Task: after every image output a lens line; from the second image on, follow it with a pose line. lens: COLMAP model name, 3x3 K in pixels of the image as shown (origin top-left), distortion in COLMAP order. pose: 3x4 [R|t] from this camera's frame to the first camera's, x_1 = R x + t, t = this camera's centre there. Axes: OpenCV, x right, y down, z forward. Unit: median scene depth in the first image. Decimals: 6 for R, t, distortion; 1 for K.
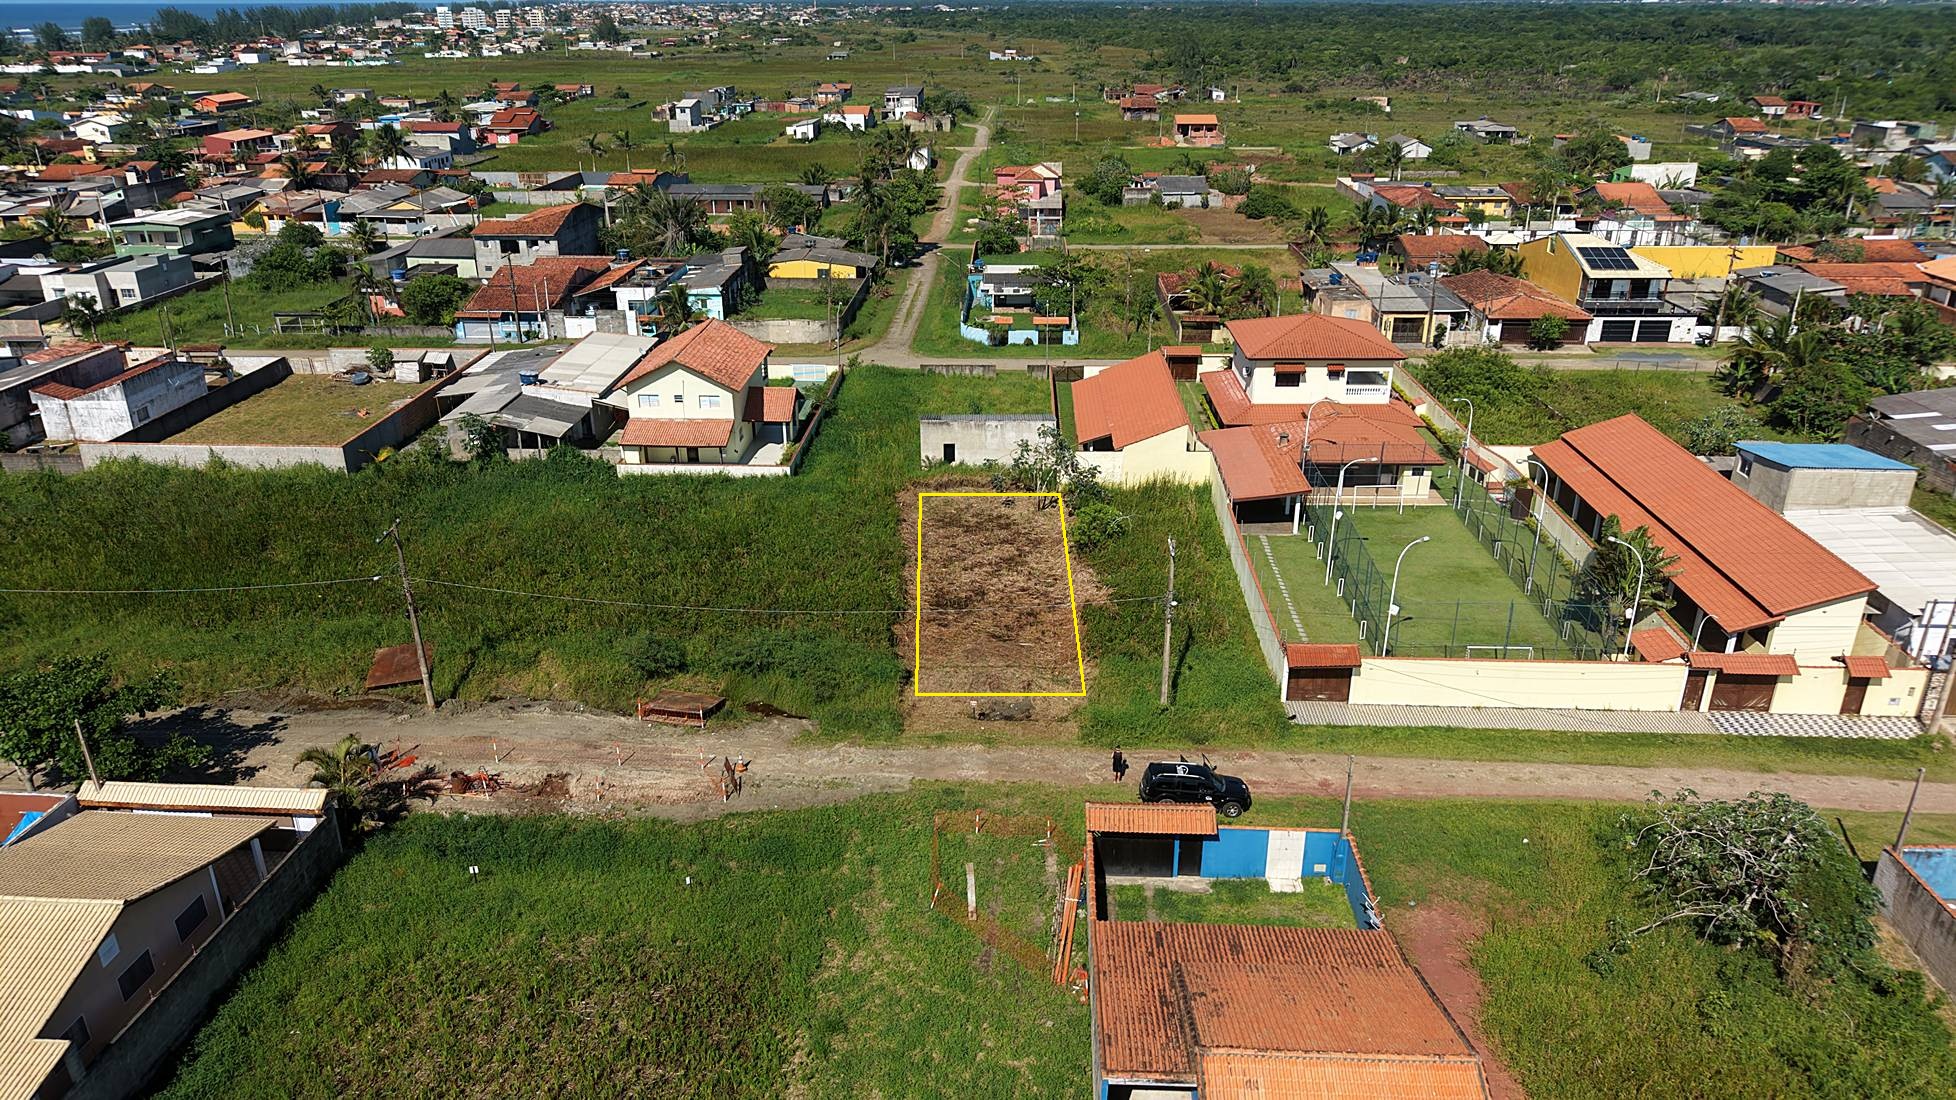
lens RADIAL K [[1328.5, 0, 978.0], [0, 1328.5, 550.0], [0, 0, 1]] dist [-0.003443, -0.003489]
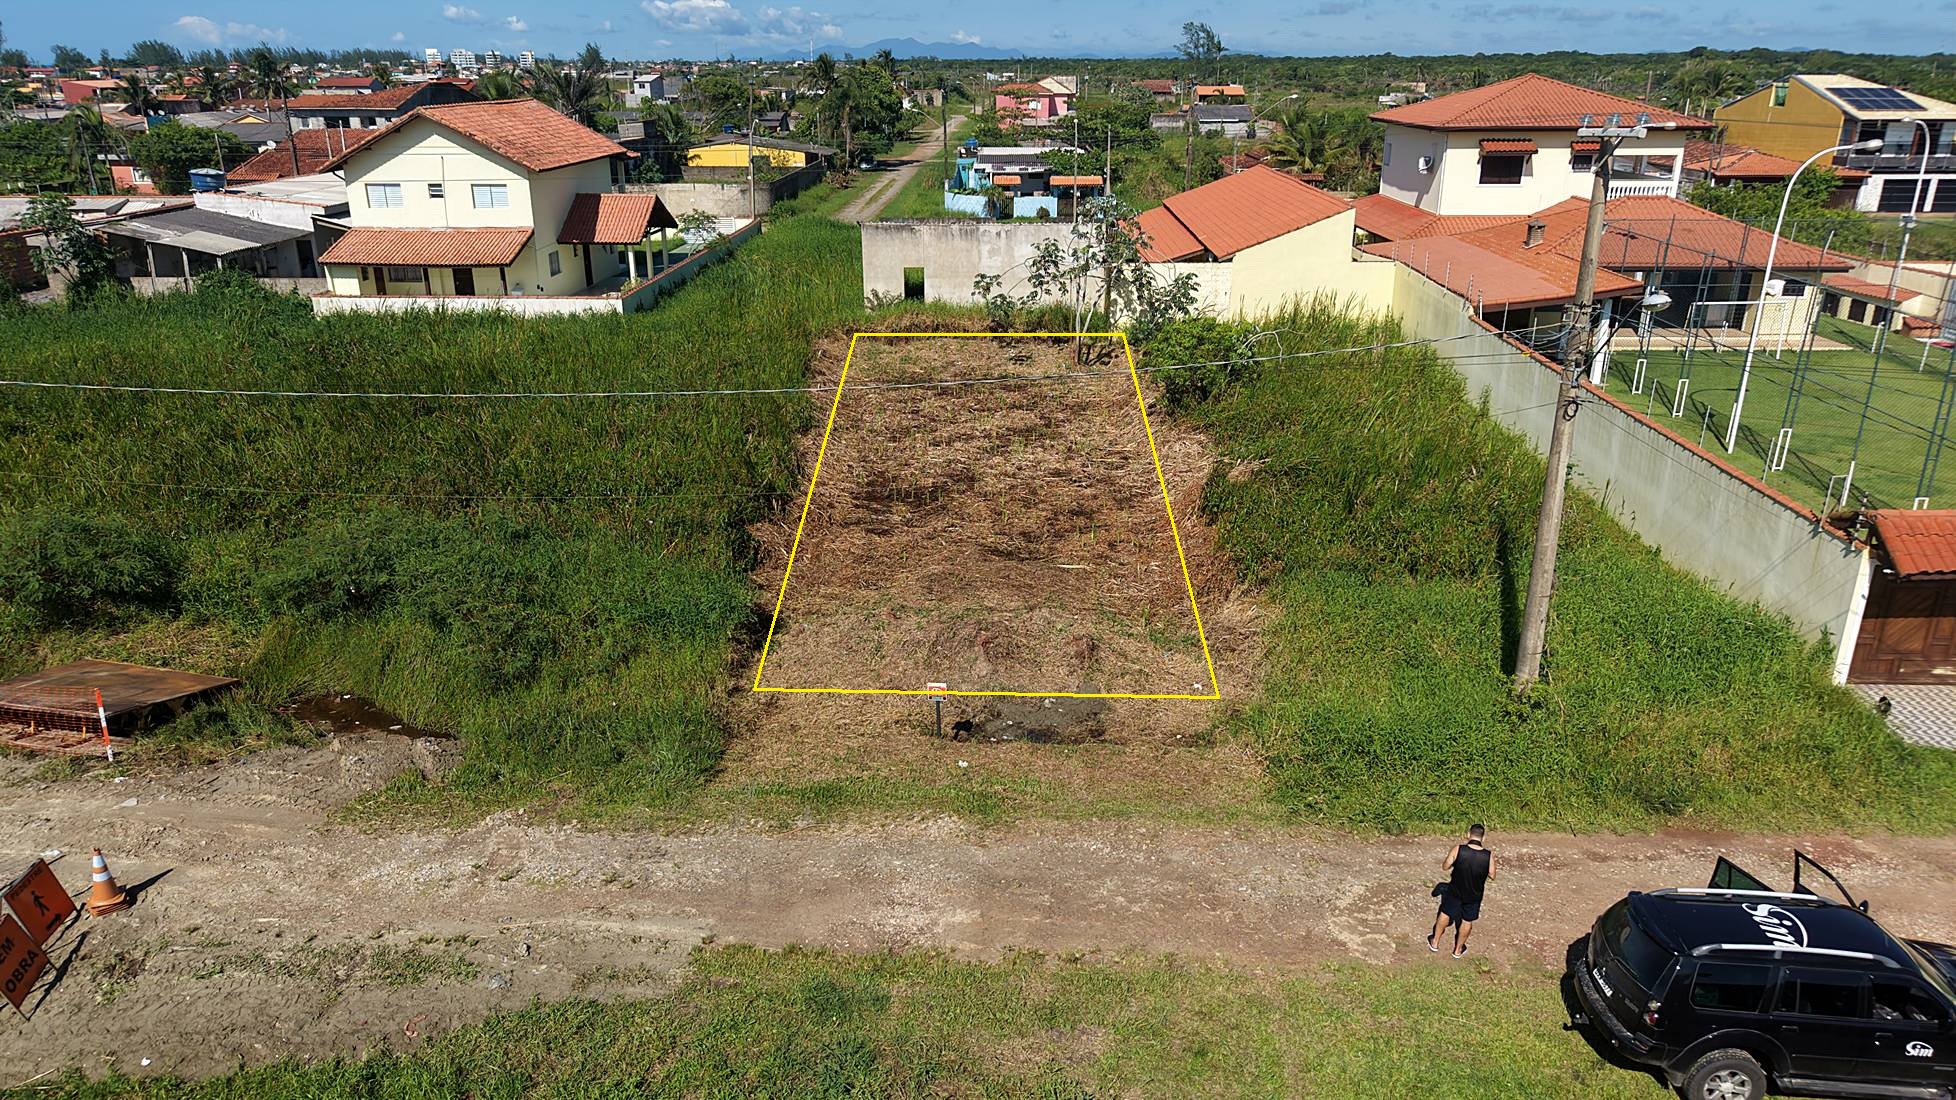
lens RADIAL K [[1314.5, 0, 978.0], [0, 1314.5, 550.0], [0, 0, 1]] dist [-0.021422, 0.003867]
pose [[0.999998, 0.000015, 0.001902, 0.005096], [0.000071, 0.998975, -0.045258, 0.075936], [-0.001900, 0.045258, 0.998974, 0.534139]]
